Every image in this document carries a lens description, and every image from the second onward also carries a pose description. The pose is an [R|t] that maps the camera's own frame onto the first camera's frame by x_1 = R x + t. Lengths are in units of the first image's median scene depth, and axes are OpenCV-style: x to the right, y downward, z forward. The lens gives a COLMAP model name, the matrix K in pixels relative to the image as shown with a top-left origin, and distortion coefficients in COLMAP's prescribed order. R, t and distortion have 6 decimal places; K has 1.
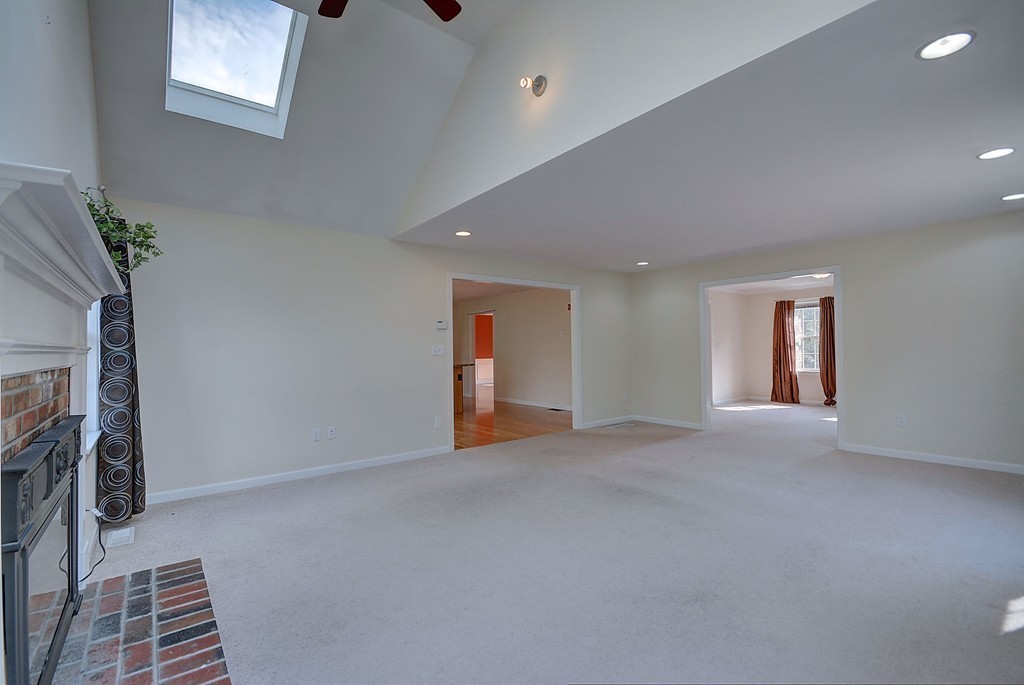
lens RADIAL K [[452.8, 0, 506.9], [0, 452.8, 344.2], [0, 0, 1]] dist [-0.003939, -0.003053]
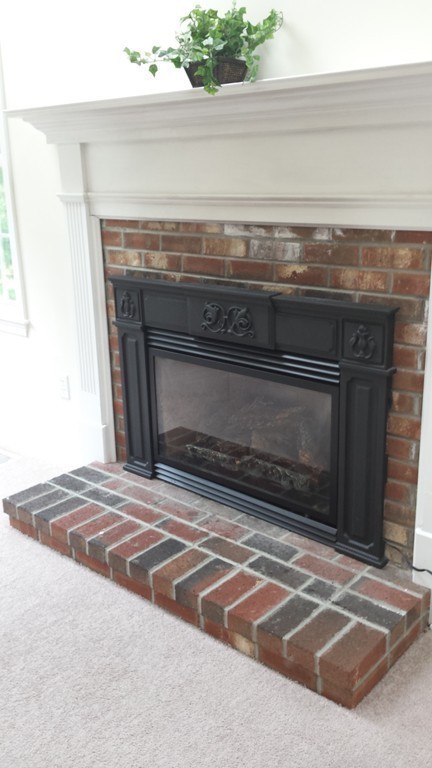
lens RADIAL K [[696.2, 0, 220.8], [0, 696.2, 382.6], [0, 0, 1]] dist [0.032123, -0.011862]
pose [[-0.981896, 0.088728, -0.167352, -0.596122], [0.039226, 0.959600, 0.278620, -0.024480], [0.185313, 0.267012, -0.945708, 2.062590]]
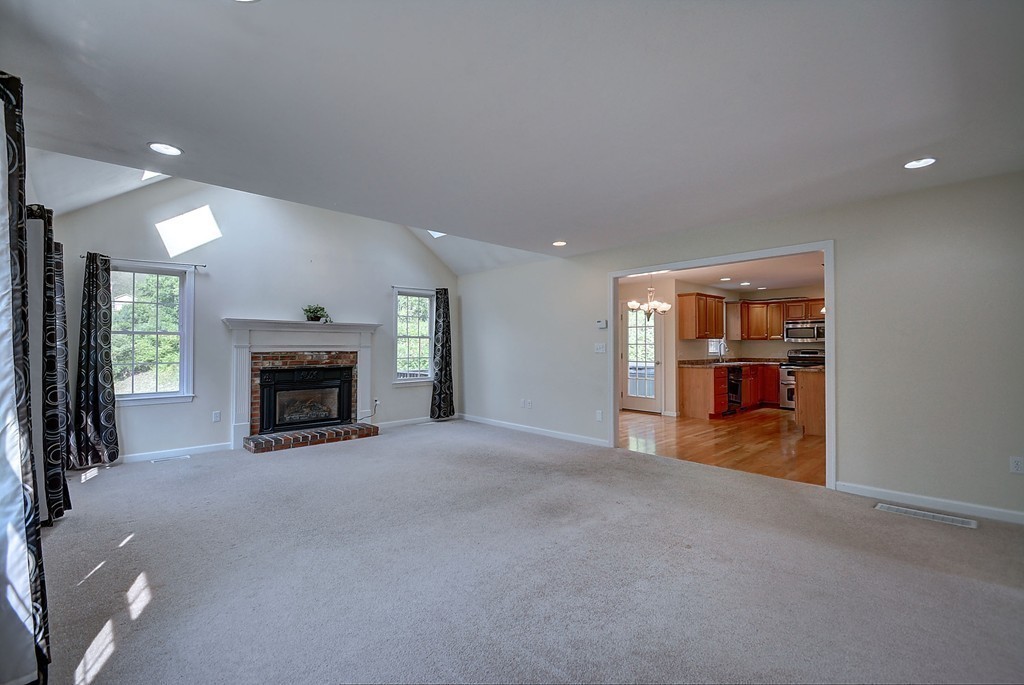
lens RADIAL K [[452.8, 0, 510.7], [0, 452.8, 340.6], [0, 0, 1]] dist [-0.003939, -0.003053]
pose [[0.102899, 0.004288, -0.994683, 2.527959], [0.012135, 0.999911, 0.005566, -0.029446], [0.994618, -0.012643, 0.102838, 1.936983]]
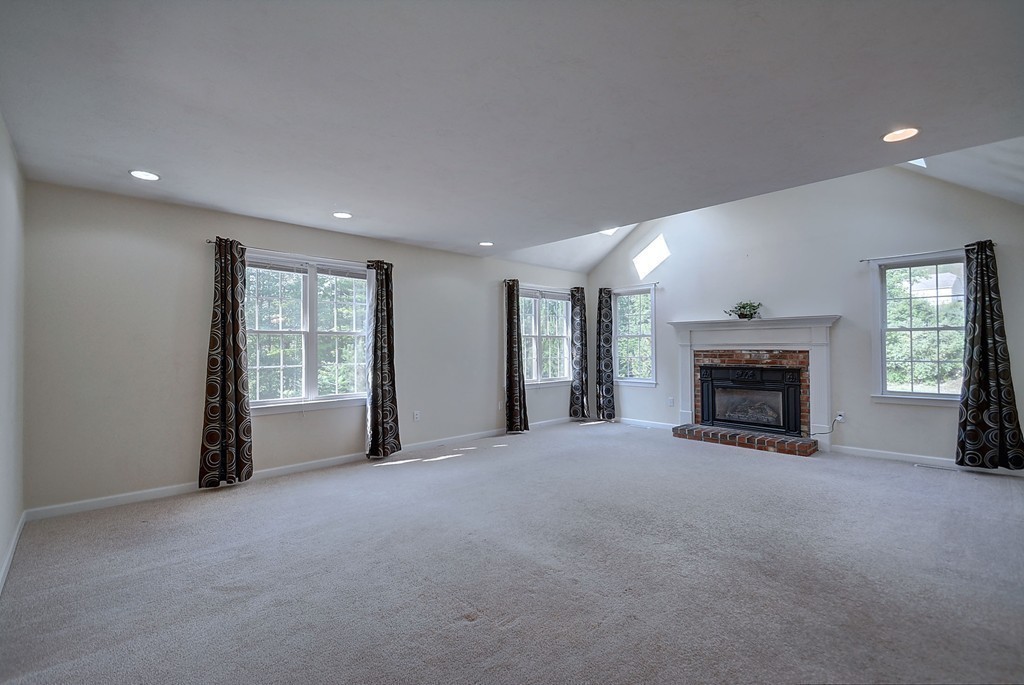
lens RADIAL K [[452.8, 0, 504.0], [0, 452.8, 341.0], [0, 0, 1]] dist [-0.003939, -0.003053]
pose [[-0.996139, 0.022914, -0.084748, 1.081410], [0.025083, 0.999382, -0.024628, 0.021097], [0.084131, -0.026659, -0.996098, 3.801202]]
